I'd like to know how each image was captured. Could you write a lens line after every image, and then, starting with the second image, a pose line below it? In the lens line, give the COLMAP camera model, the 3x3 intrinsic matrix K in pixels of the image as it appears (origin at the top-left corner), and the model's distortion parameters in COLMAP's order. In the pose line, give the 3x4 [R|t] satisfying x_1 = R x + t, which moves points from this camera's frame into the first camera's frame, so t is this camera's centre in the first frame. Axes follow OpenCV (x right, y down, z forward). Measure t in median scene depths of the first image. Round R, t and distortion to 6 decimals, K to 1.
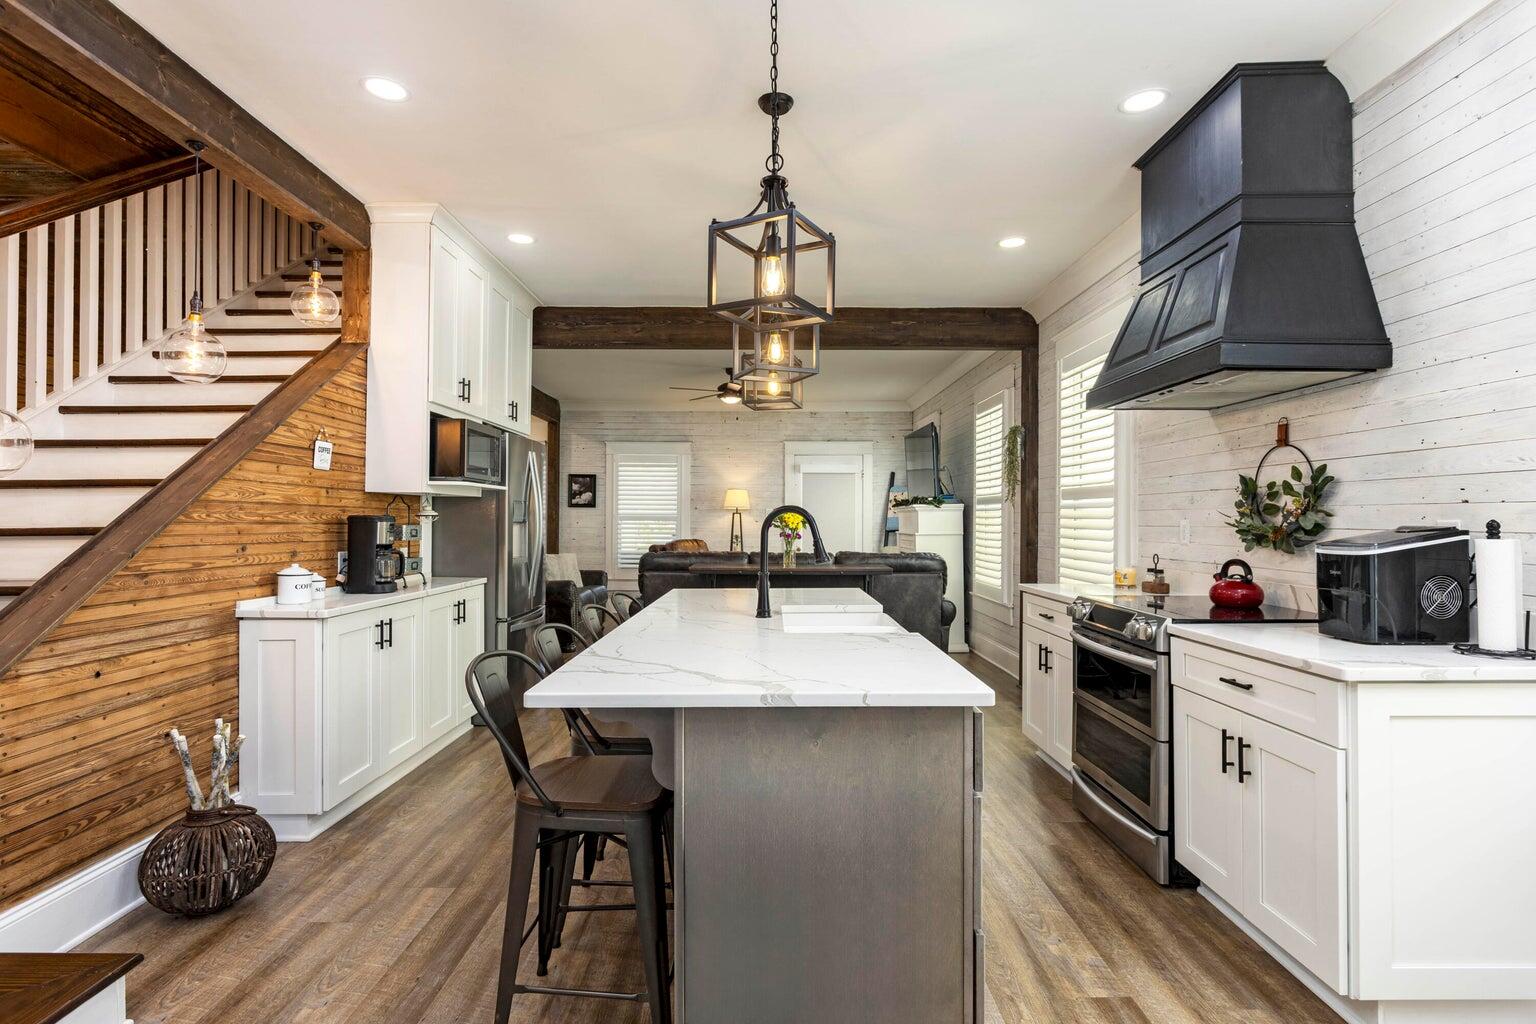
lens RADIAL K [[782.3, 0, 768.0], [0, 782.3, 512.0], [0, 0, 1]] dist [-0.003974, 0.000023]
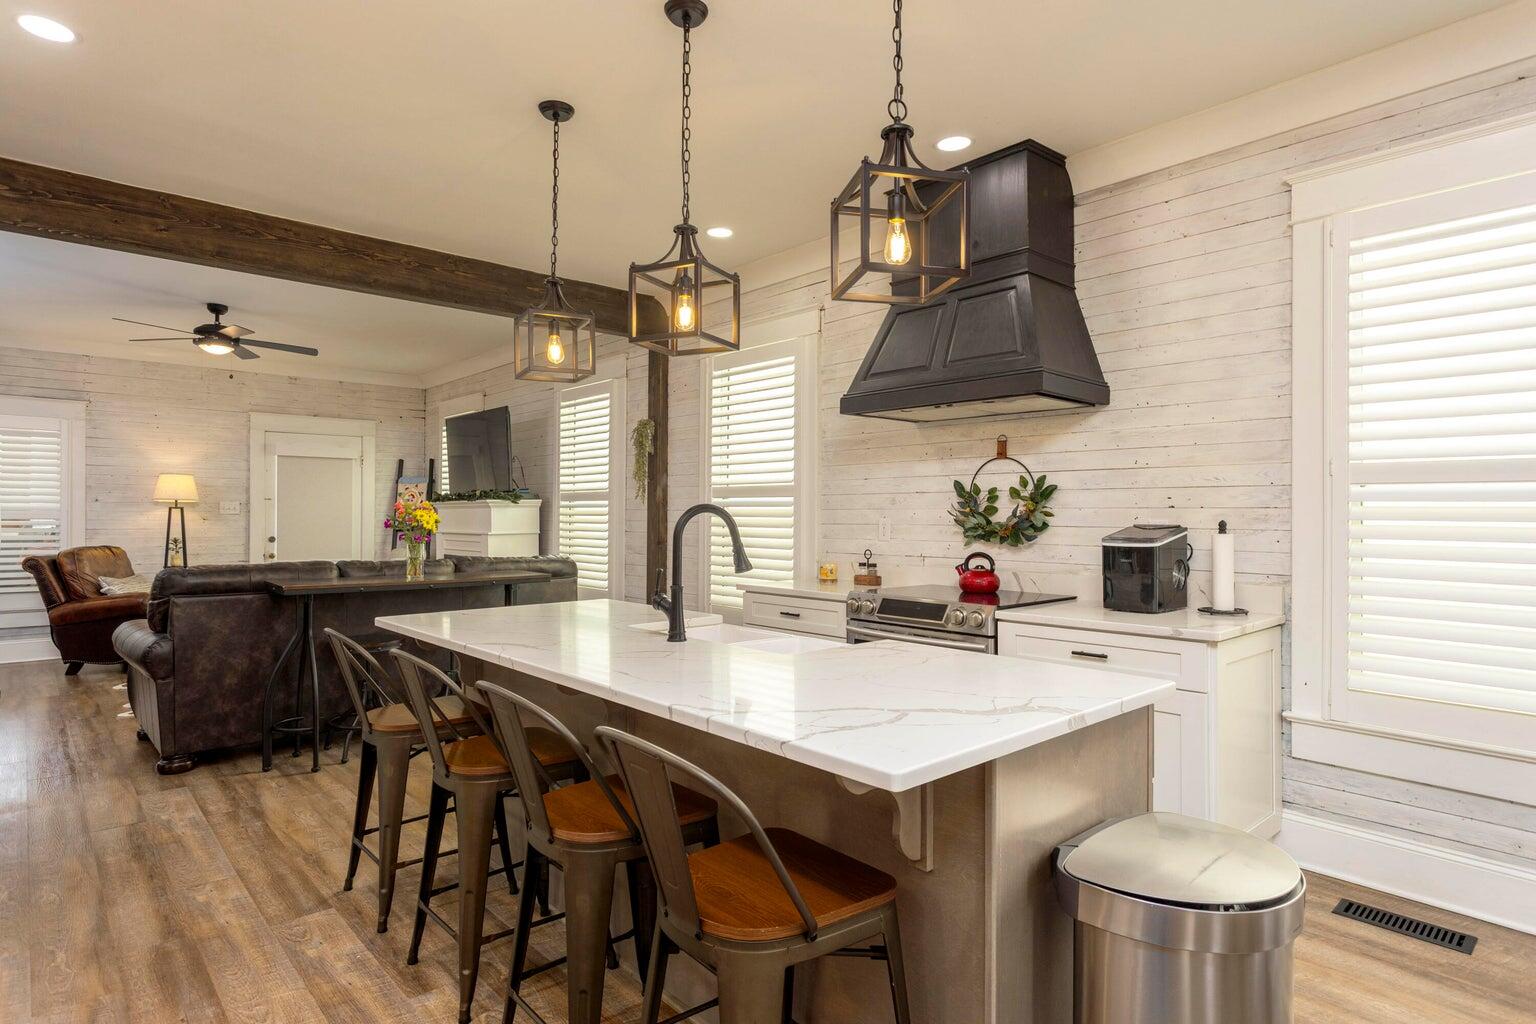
lens RADIAL K [[829.9, 0, 771.6], [0, 829.9, 514.6], [0, 0, 1]] dist [0.000282, 0.000023]
pose [[0.744220, -0.000104, 0.667935, -0.462702], [-0.006474, 0.999952, 0.007369, -0.004361], [-0.667904, -0.009808, 0.744183, 0.264751]]
